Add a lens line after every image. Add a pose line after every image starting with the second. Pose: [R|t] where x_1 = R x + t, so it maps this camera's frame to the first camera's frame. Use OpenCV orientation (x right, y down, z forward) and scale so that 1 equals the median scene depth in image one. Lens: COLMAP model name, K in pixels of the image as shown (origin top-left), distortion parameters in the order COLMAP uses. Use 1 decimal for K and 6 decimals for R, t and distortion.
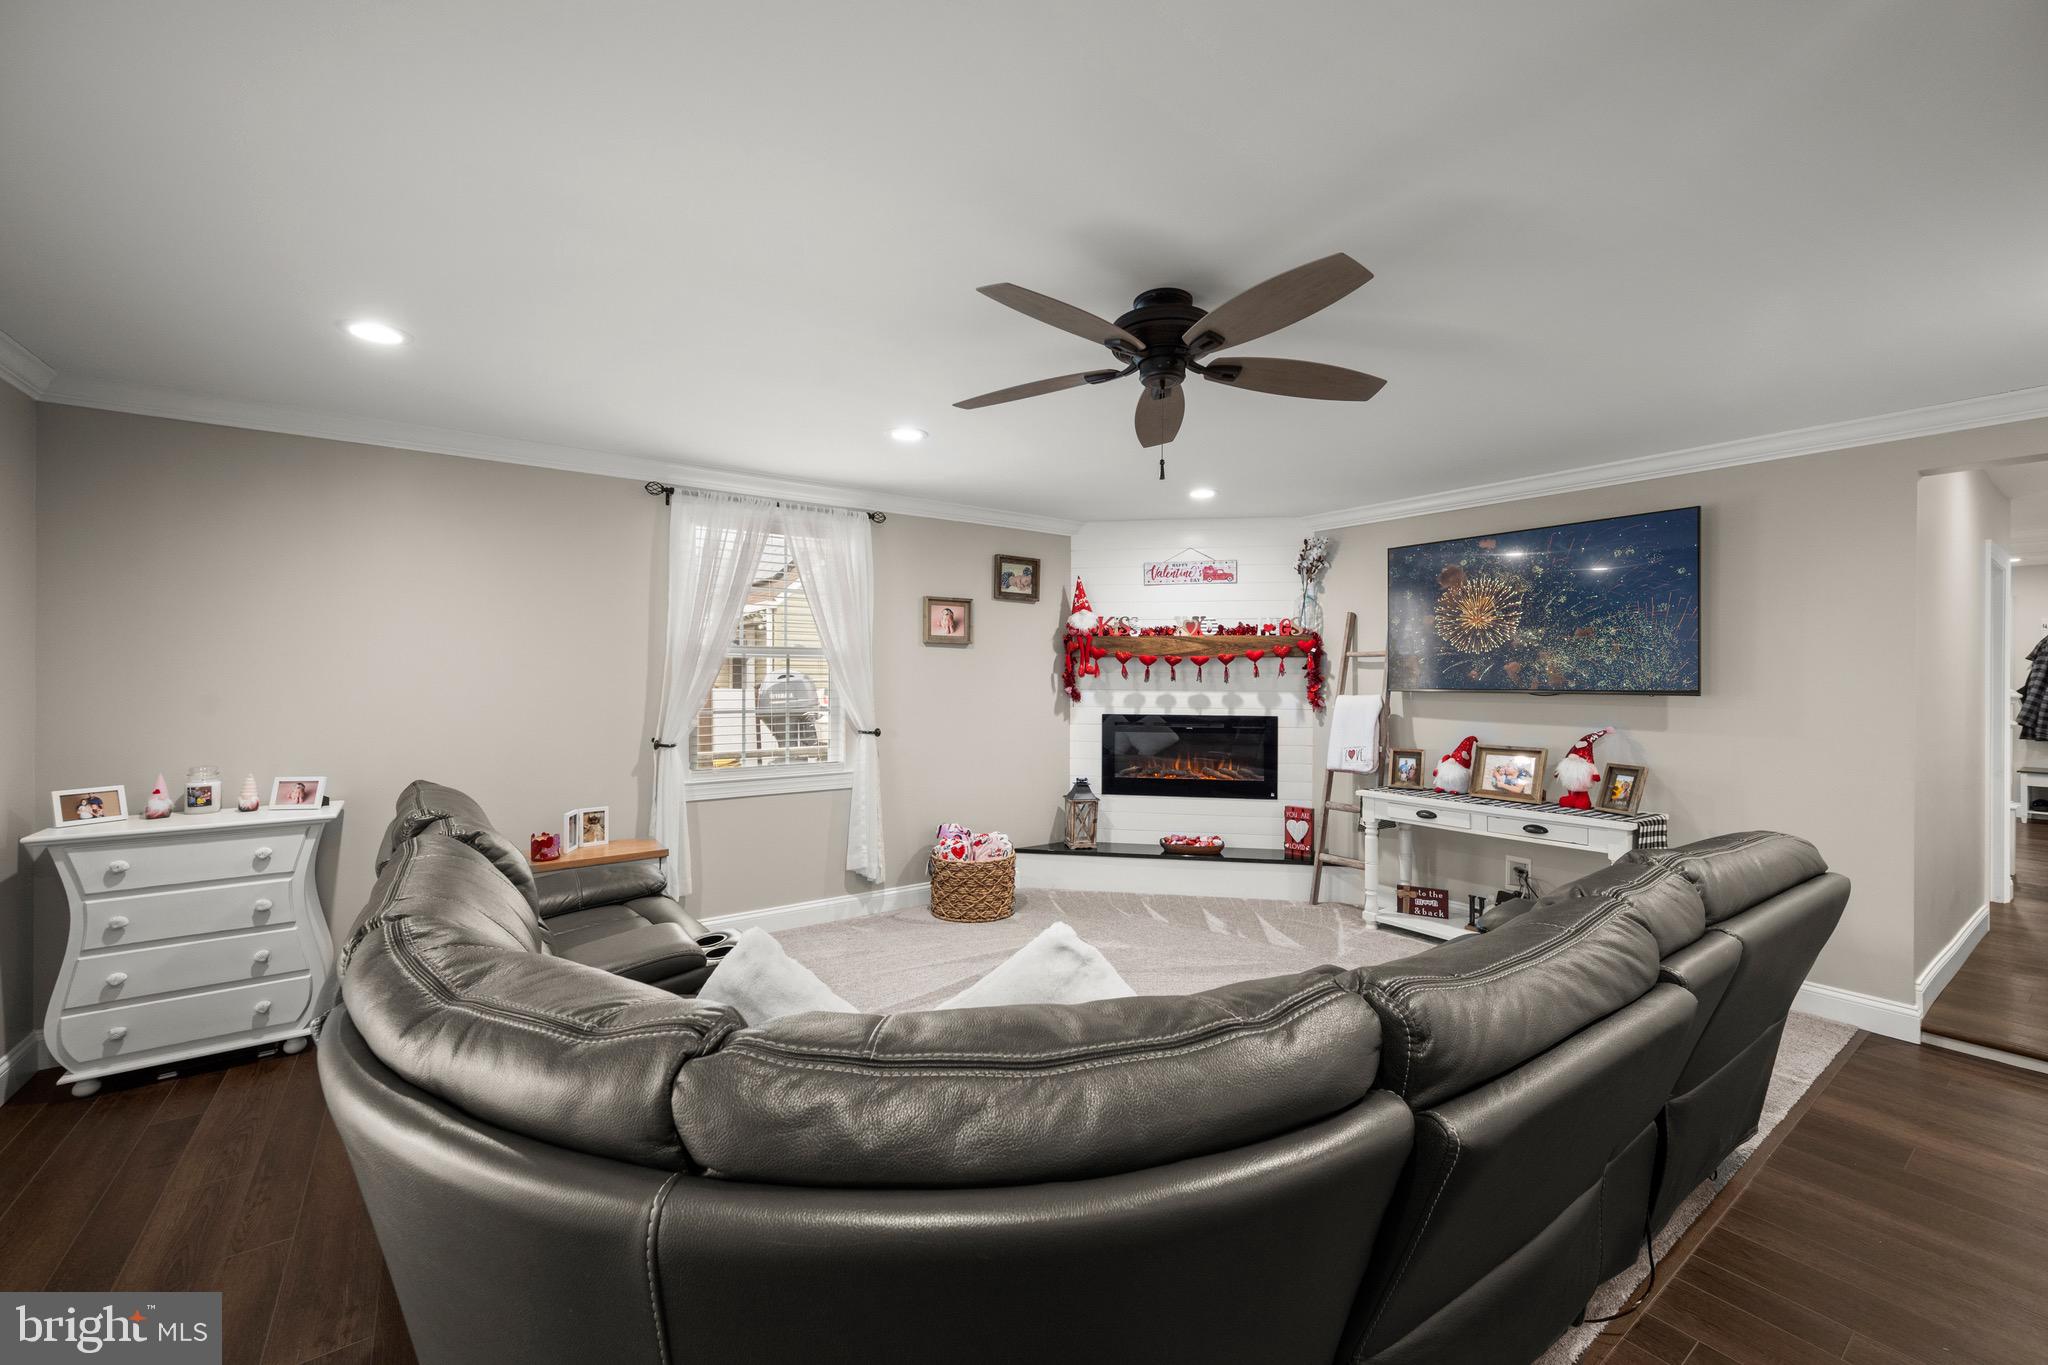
lens RADIAL K [[821.2, 0, 1029.7], [0, 821.2, 666.4], [0, 0, 1]] dist [0.001268, -0.000091]
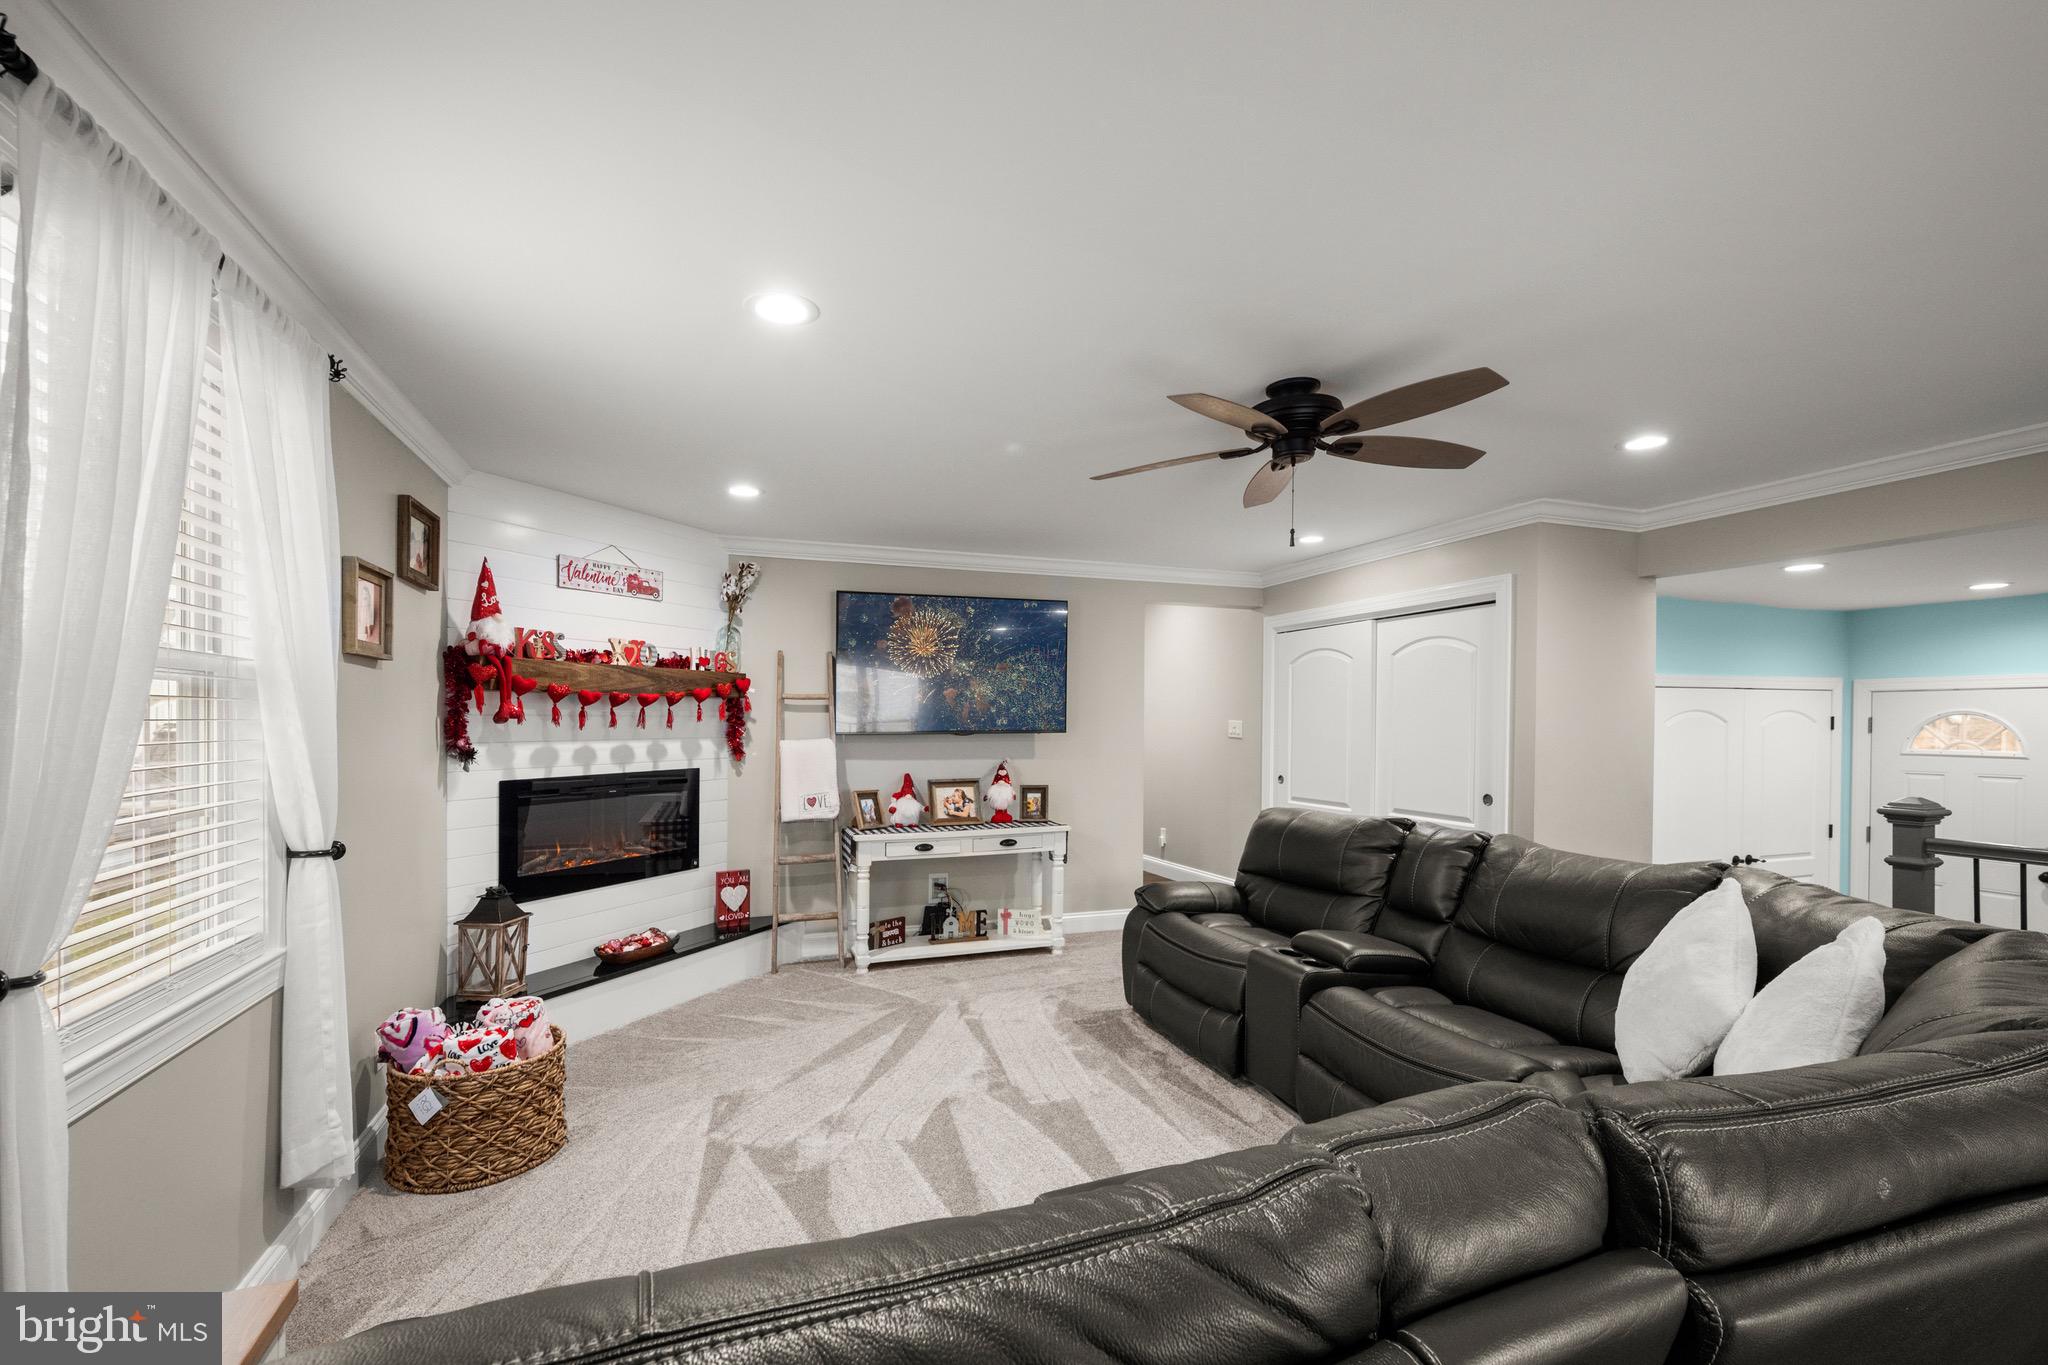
lens RADIAL K [[879.4, 0, 1024.7], [0, 879.4, 717.9], [0, 0, 1]] dist [-0.000040, 0.000035]
pose [[0.268500, -0.002051, 0.963277, -0.475690], [-0.011292, 0.999922, 0.005276, 0.001420], [-0.963213, -0.012294, 0.268456, 0.448109]]
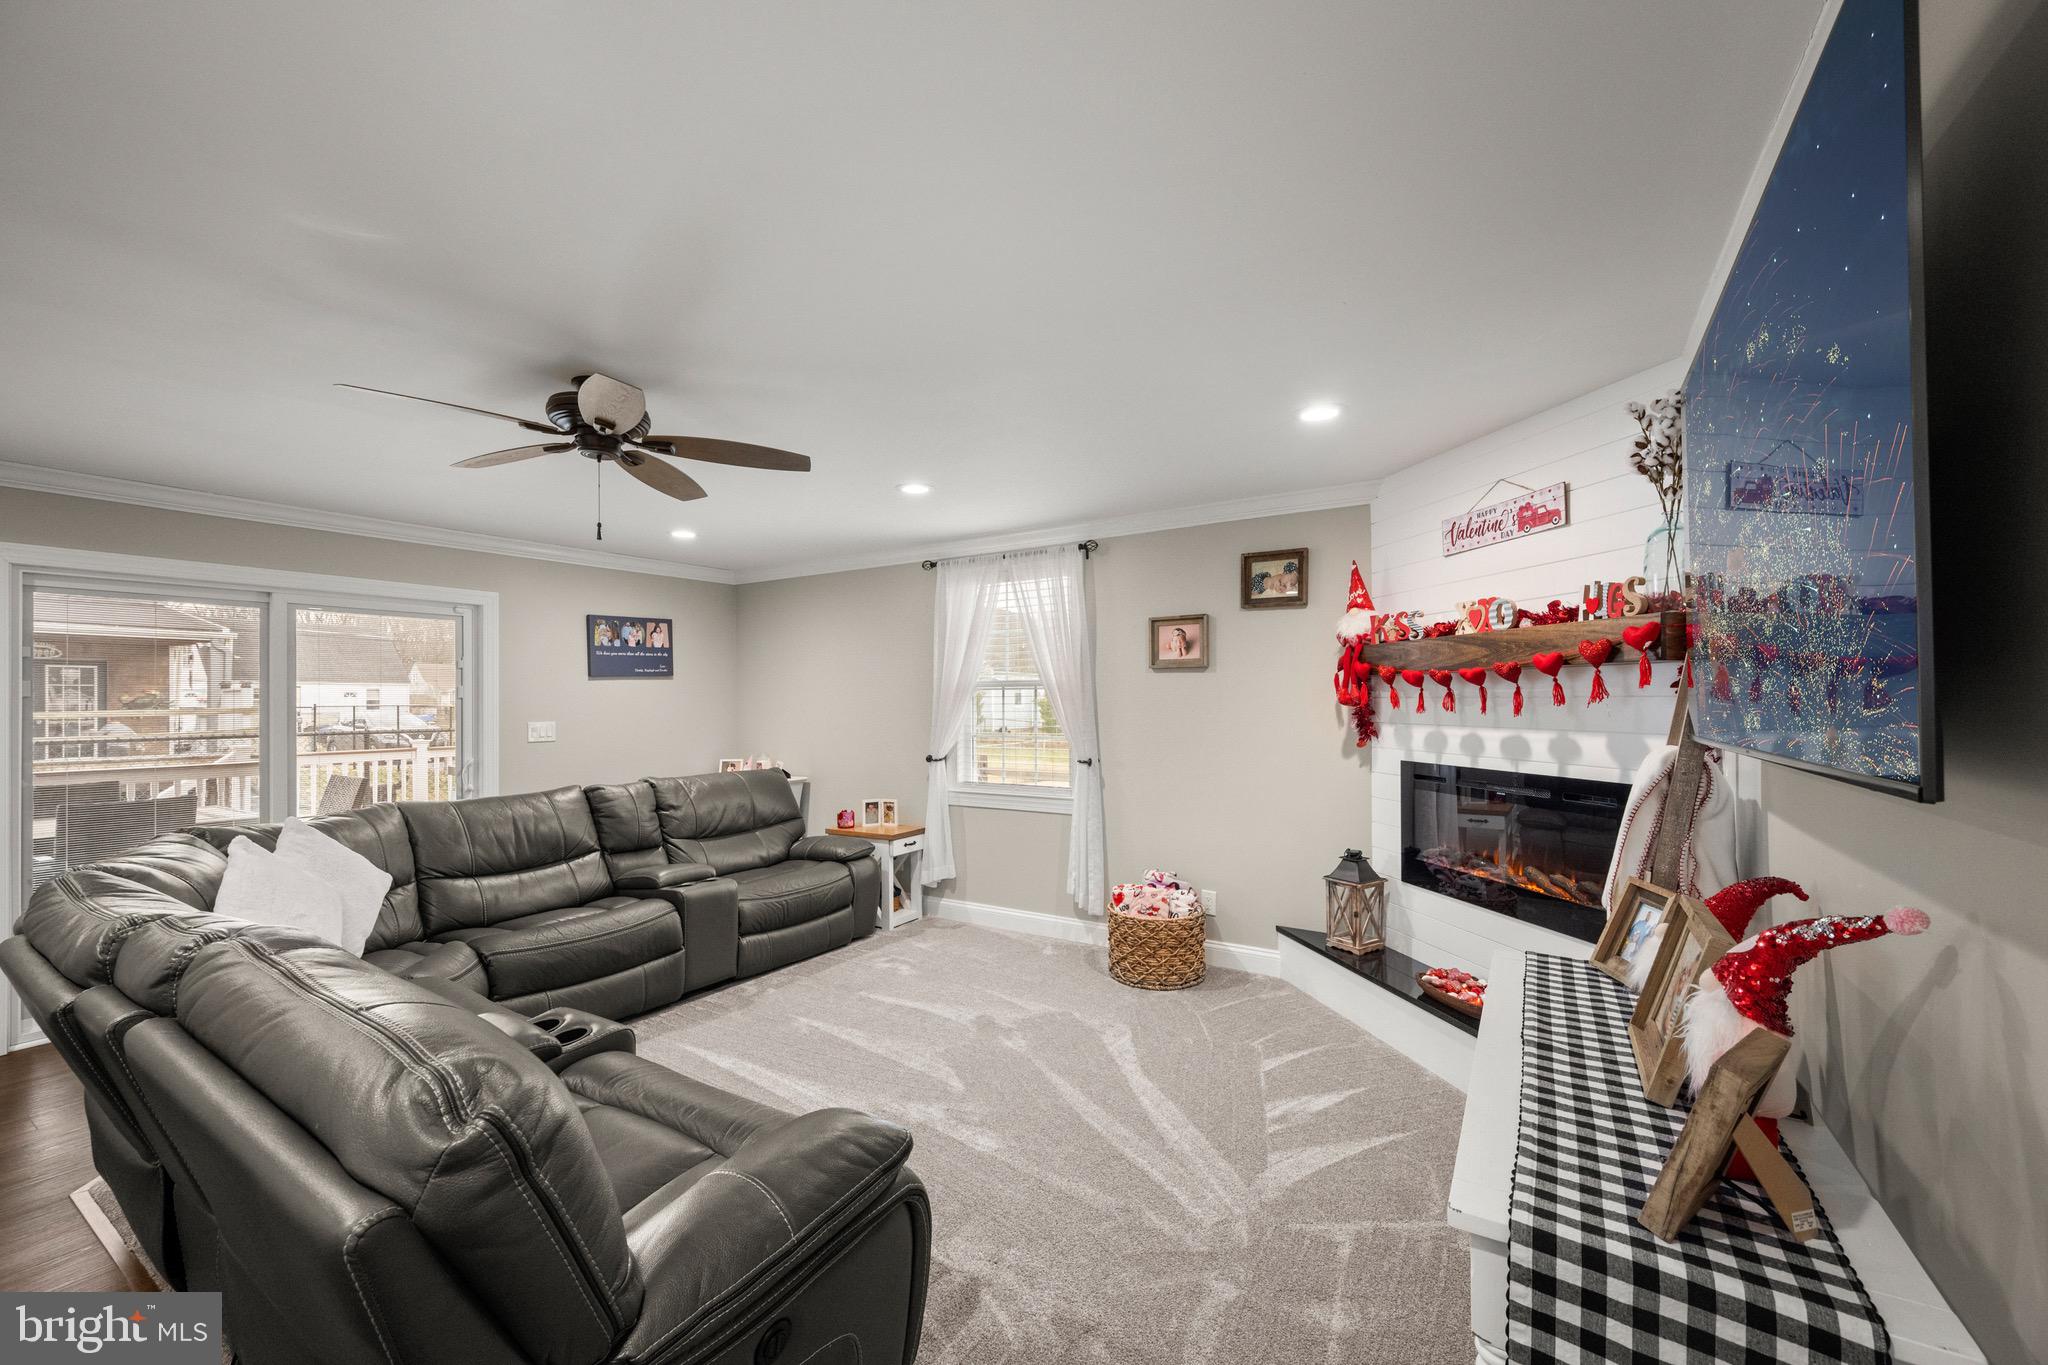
lens RADIAL K [[831.4, 0, 1024.0], [0, 831.4, 682.5], [0, 0, 1]] dist [0.000252, -0.000001]
pose [[0.356833, -0.028044, -0.933747, 0.635558], [0.018995, 0.999560, -0.022762, 0.004706], [0.933975, -0.009614, 0.357209, 0.495215]]
